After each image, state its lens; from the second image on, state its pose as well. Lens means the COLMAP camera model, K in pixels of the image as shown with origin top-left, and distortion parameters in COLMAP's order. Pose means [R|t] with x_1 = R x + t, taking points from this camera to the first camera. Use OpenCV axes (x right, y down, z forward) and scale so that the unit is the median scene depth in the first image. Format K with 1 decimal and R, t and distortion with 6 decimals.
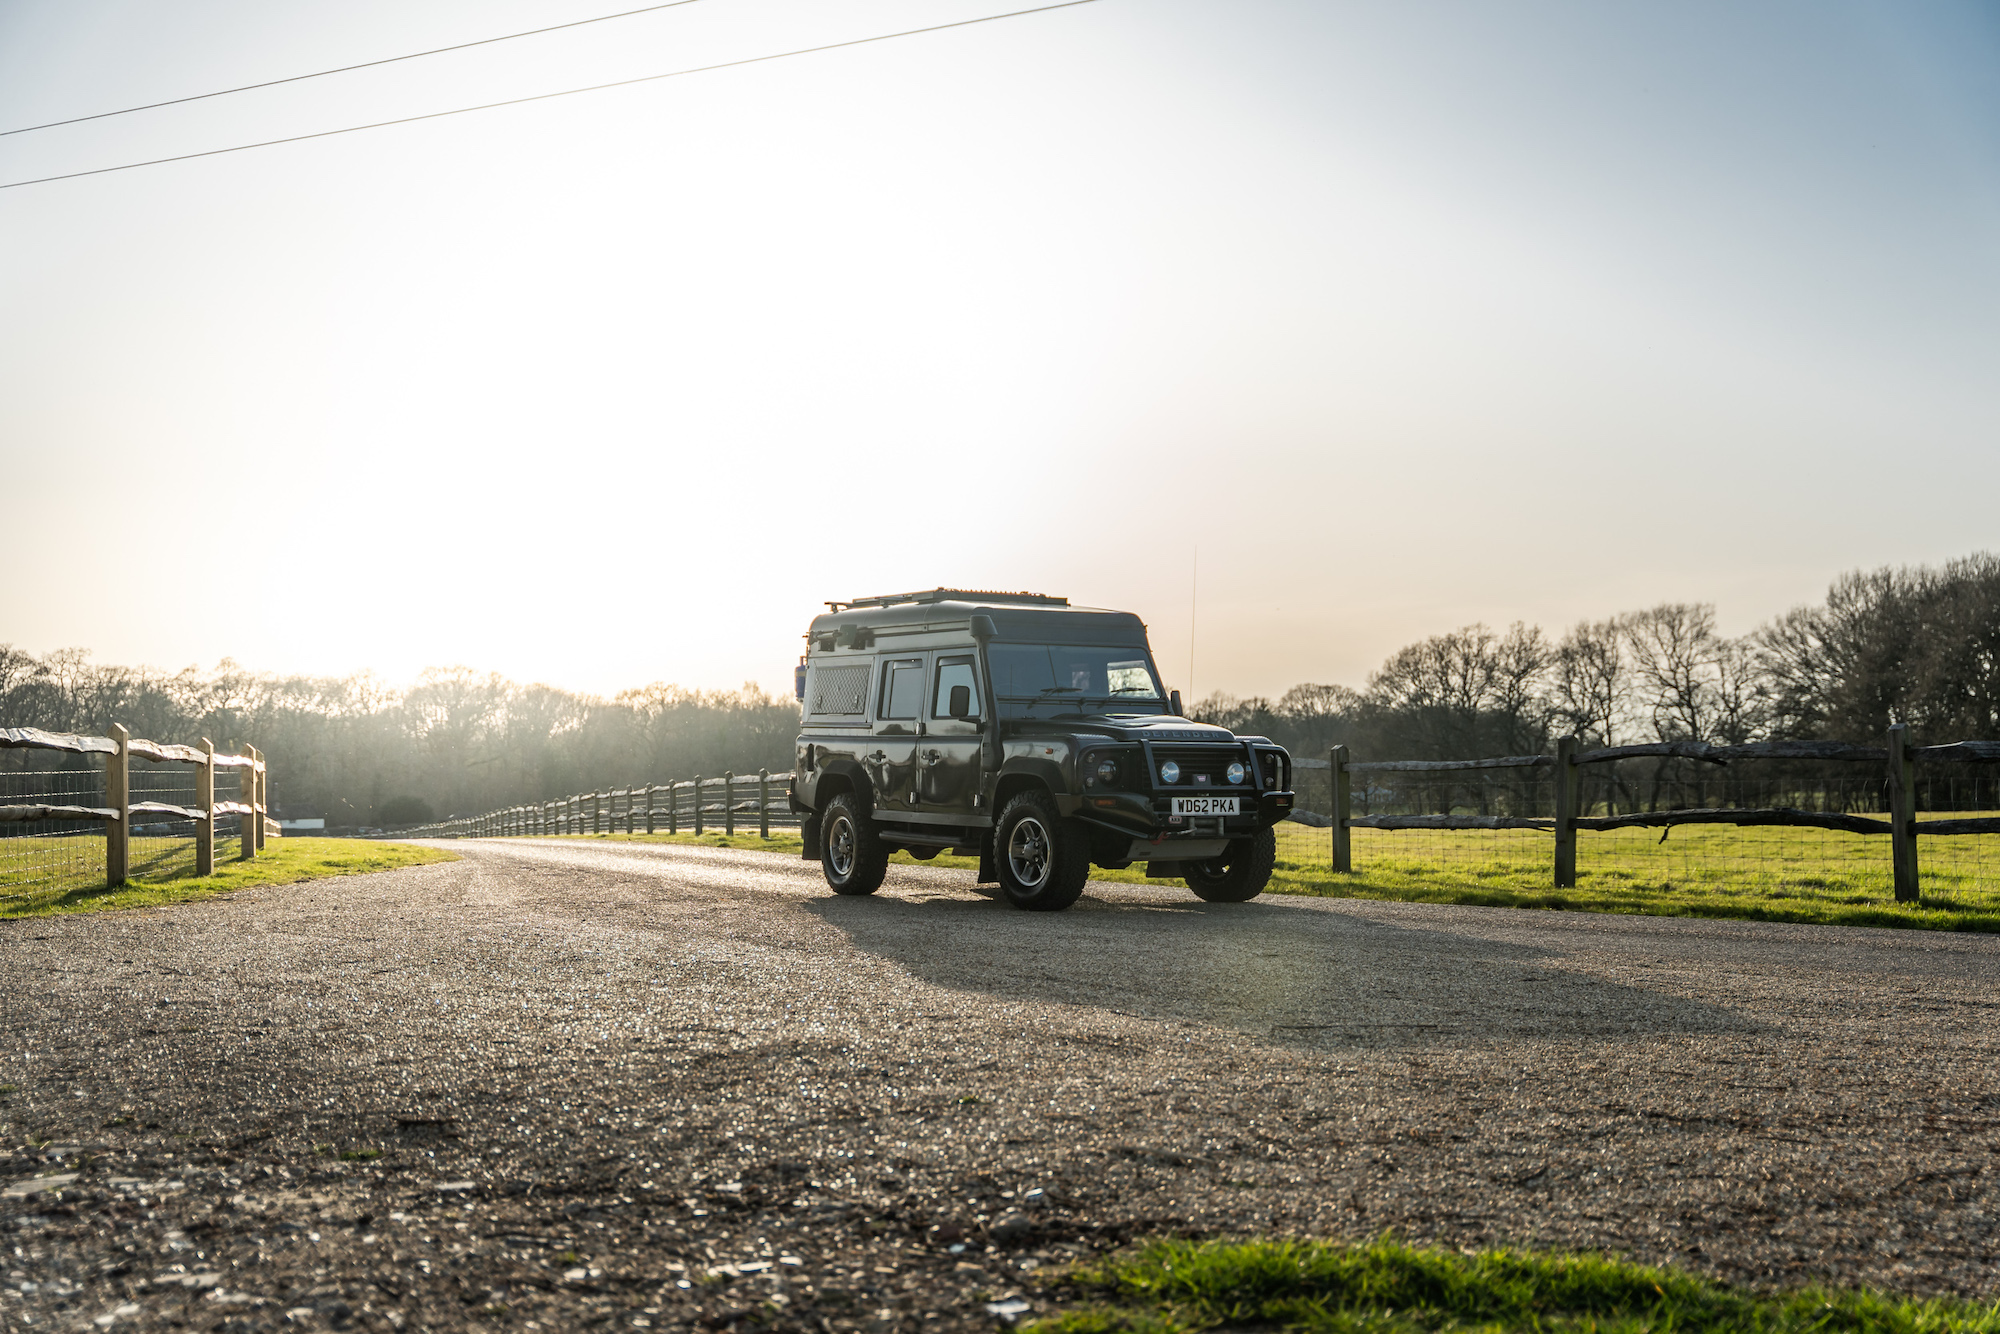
lens RADIAL K [[2137.8, 0, 1010.7], [0, 2137.8, 667.8], [0, 0, 1]] dist [0.001772, 0.000000]
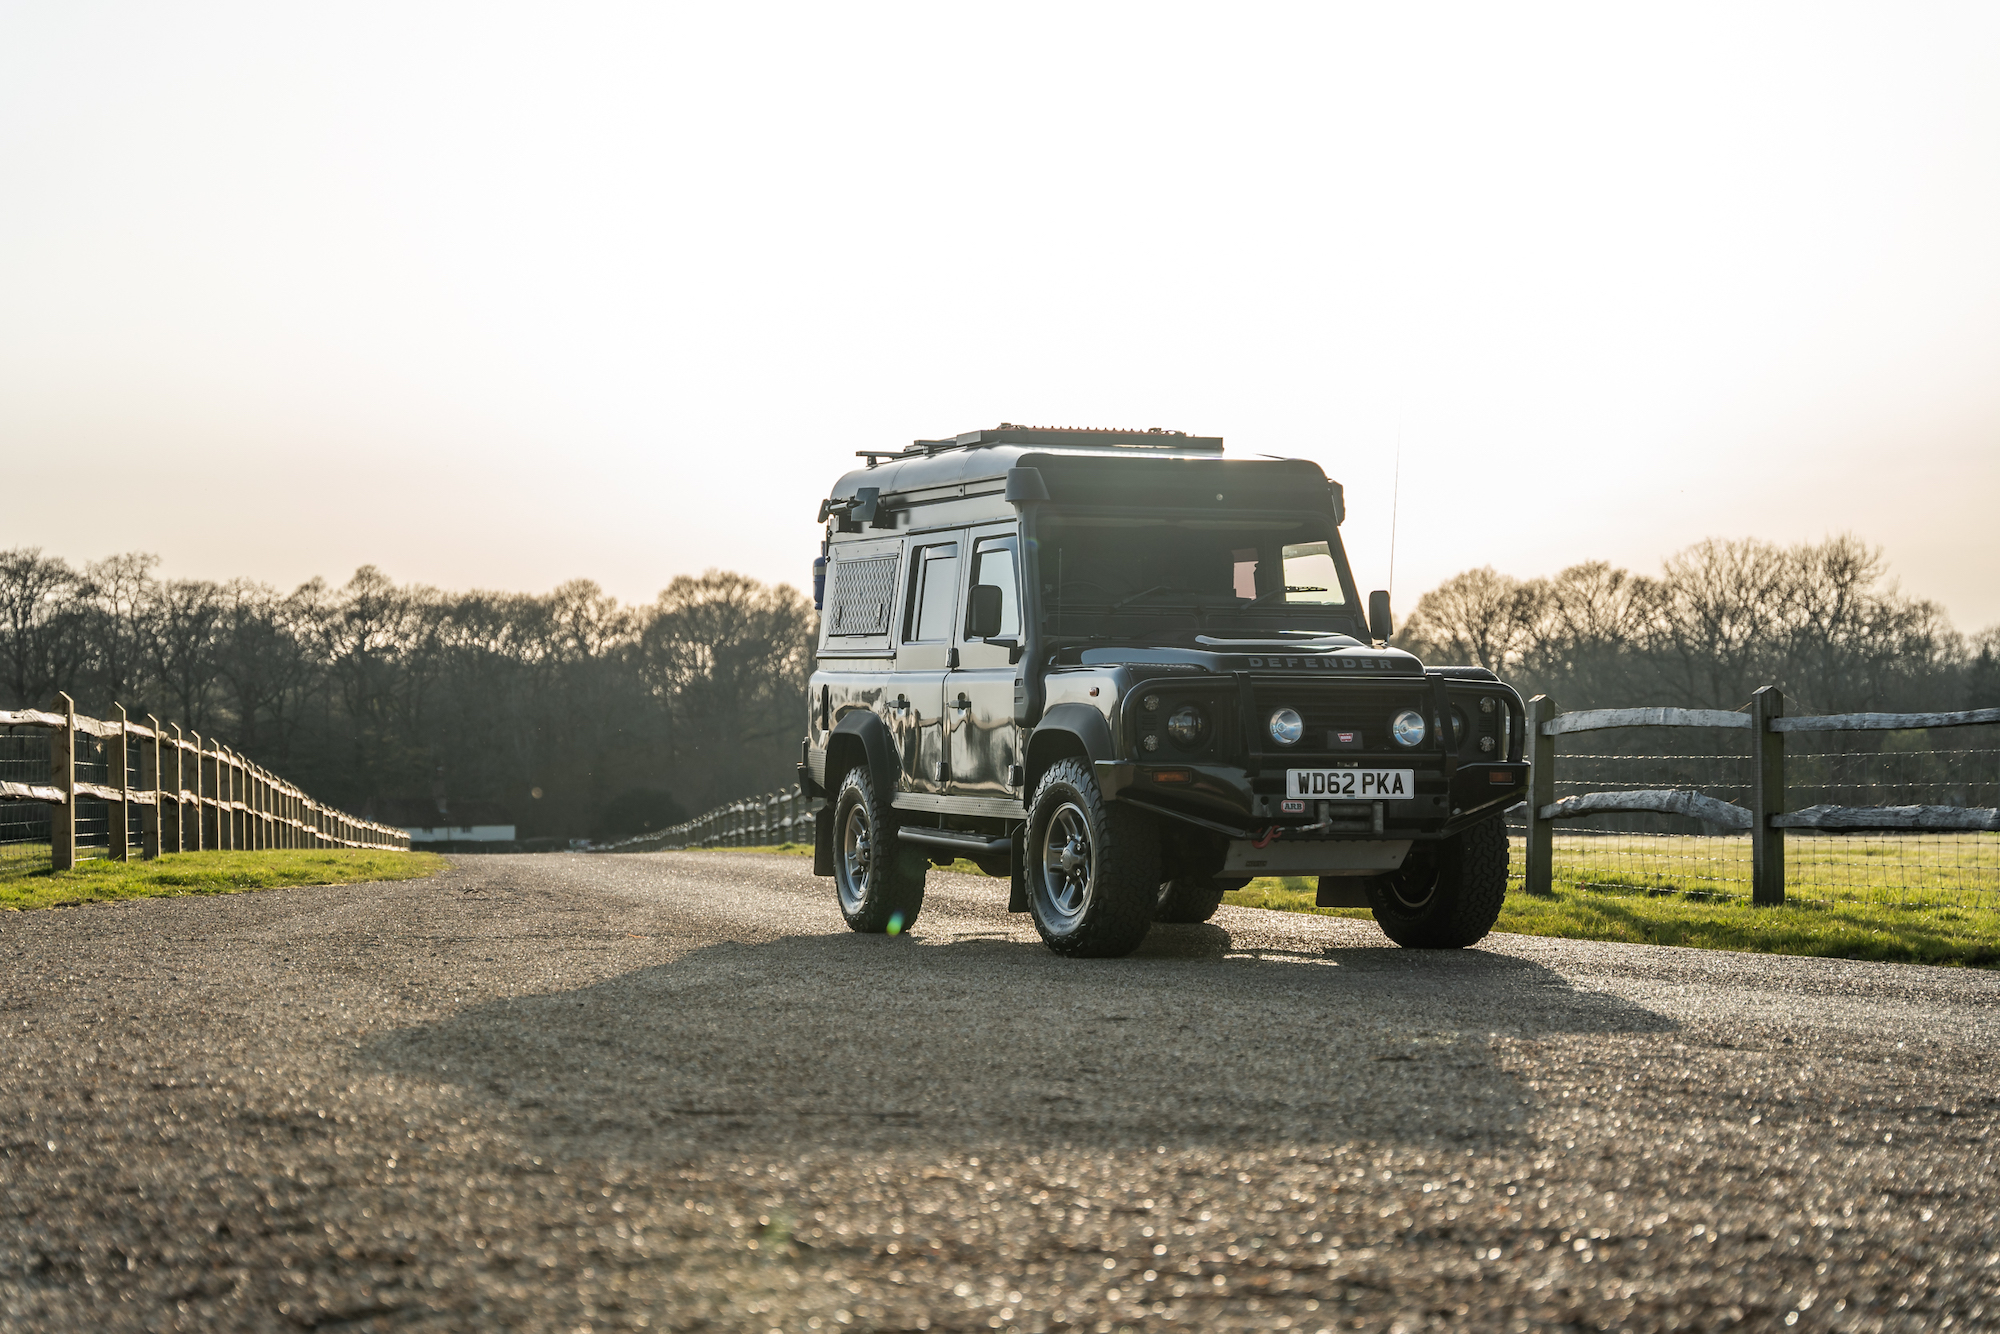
lens RADIAL K [[3607.0, 0, 996.7], [0, 3607.0, 664.3], [0, 0, 1]] dist [0.051421, 0.000000]
pose [[0.981831, -0.004019, -0.189717, 0.188551], [0.008609, 0.999690, 0.023378, 0.007676], [0.189564, -0.024587, 0.981561, 0.002541]]
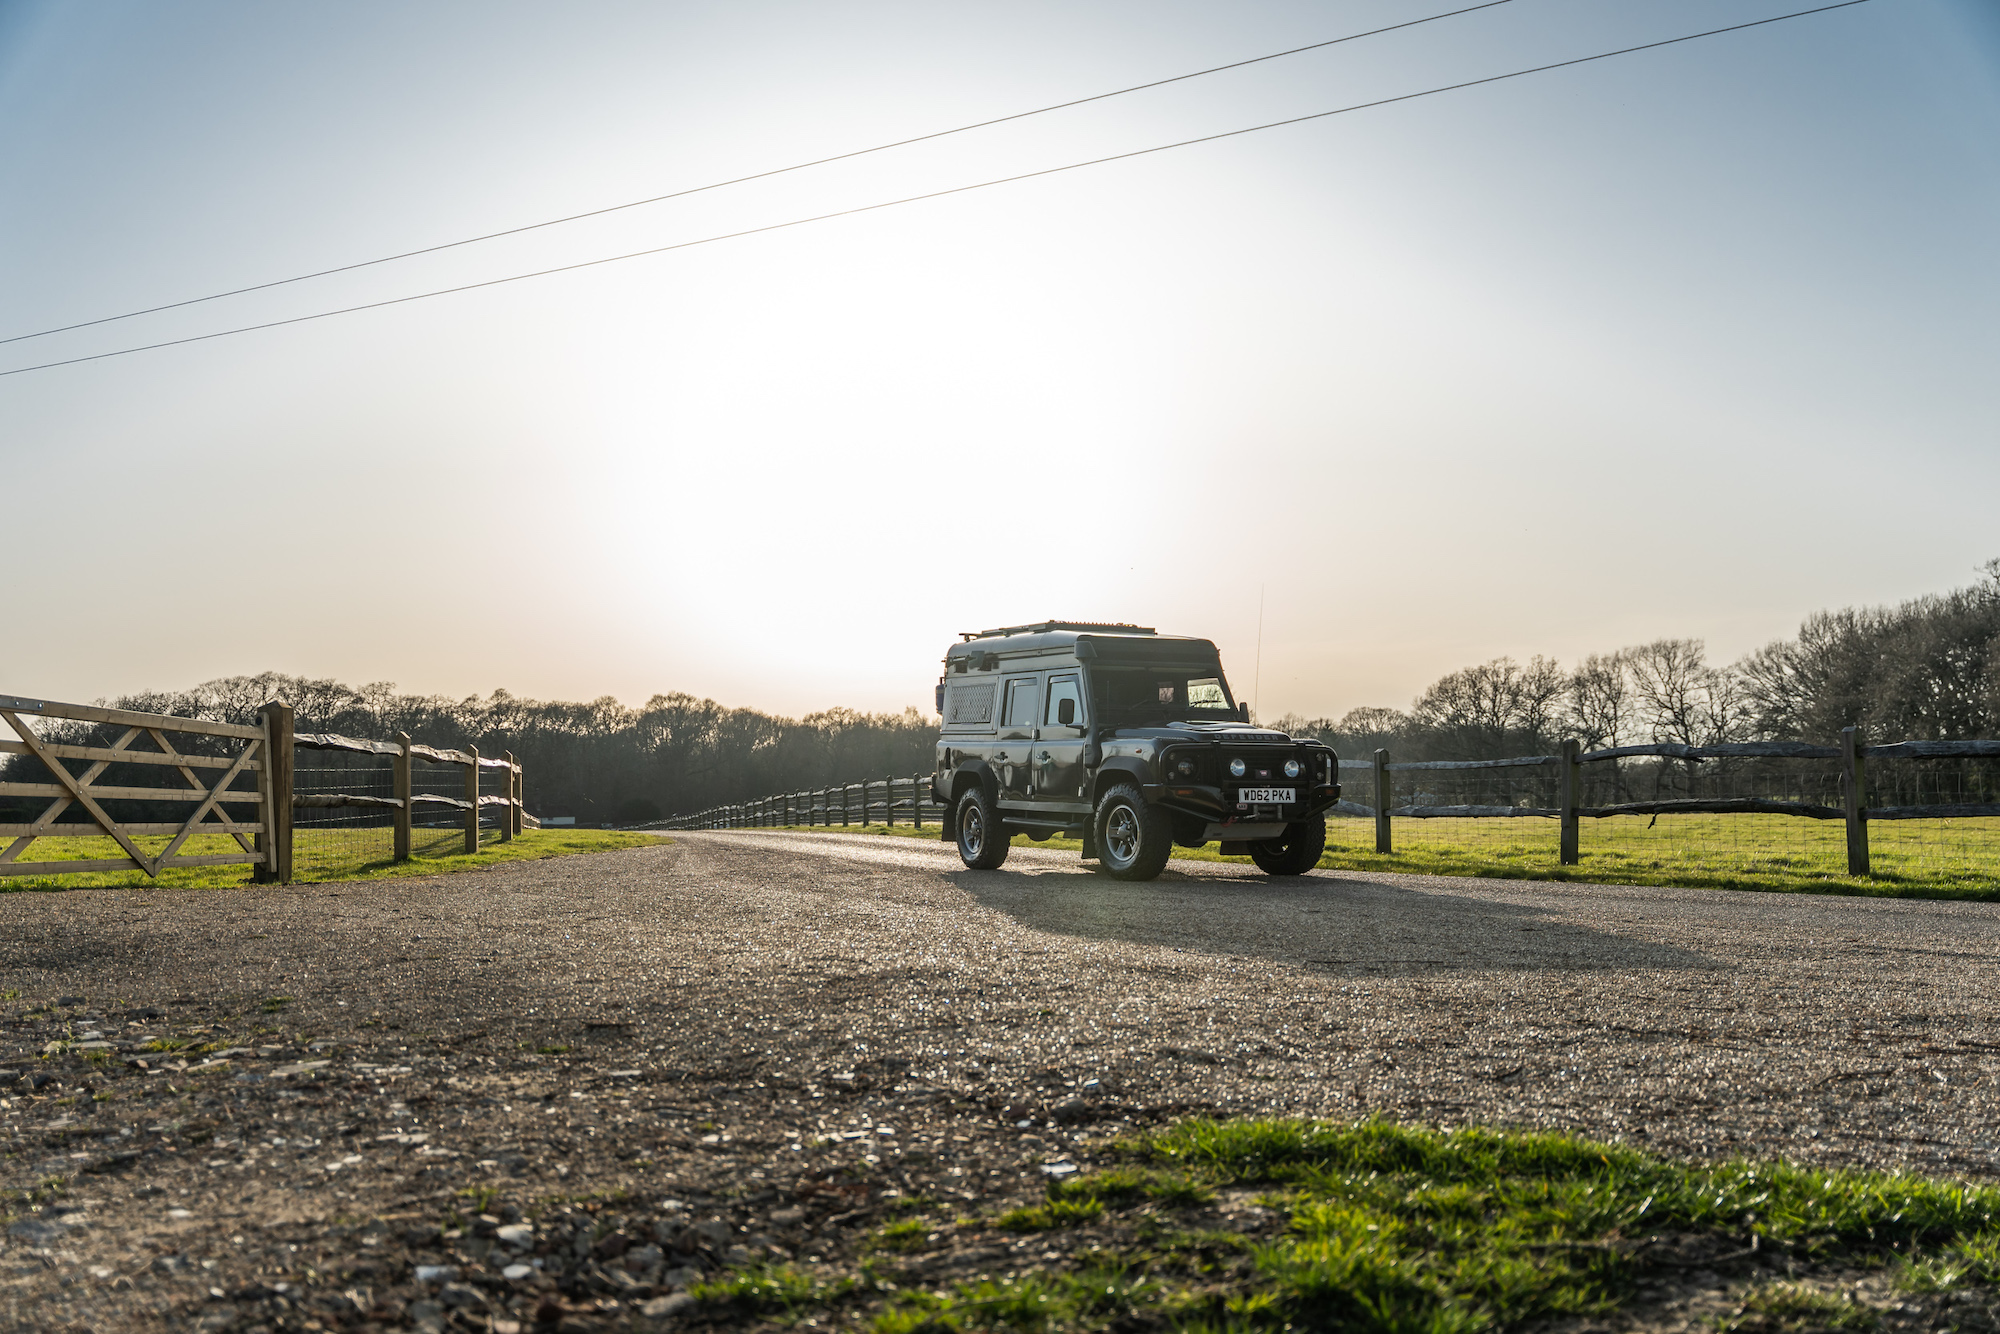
lens RADIAL K [[1726.8, 0, 1005.0], [0, 1726.8, 672.0], [0, 0, 1]] dist [0.001187, -0.009041]
pose [[0.997724, -0.004579, -0.067268, 0.008701], [0.003631, 0.999892, -0.014212, 0.007763], [0.067326, 0.013935, 0.997634, 0.004266]]
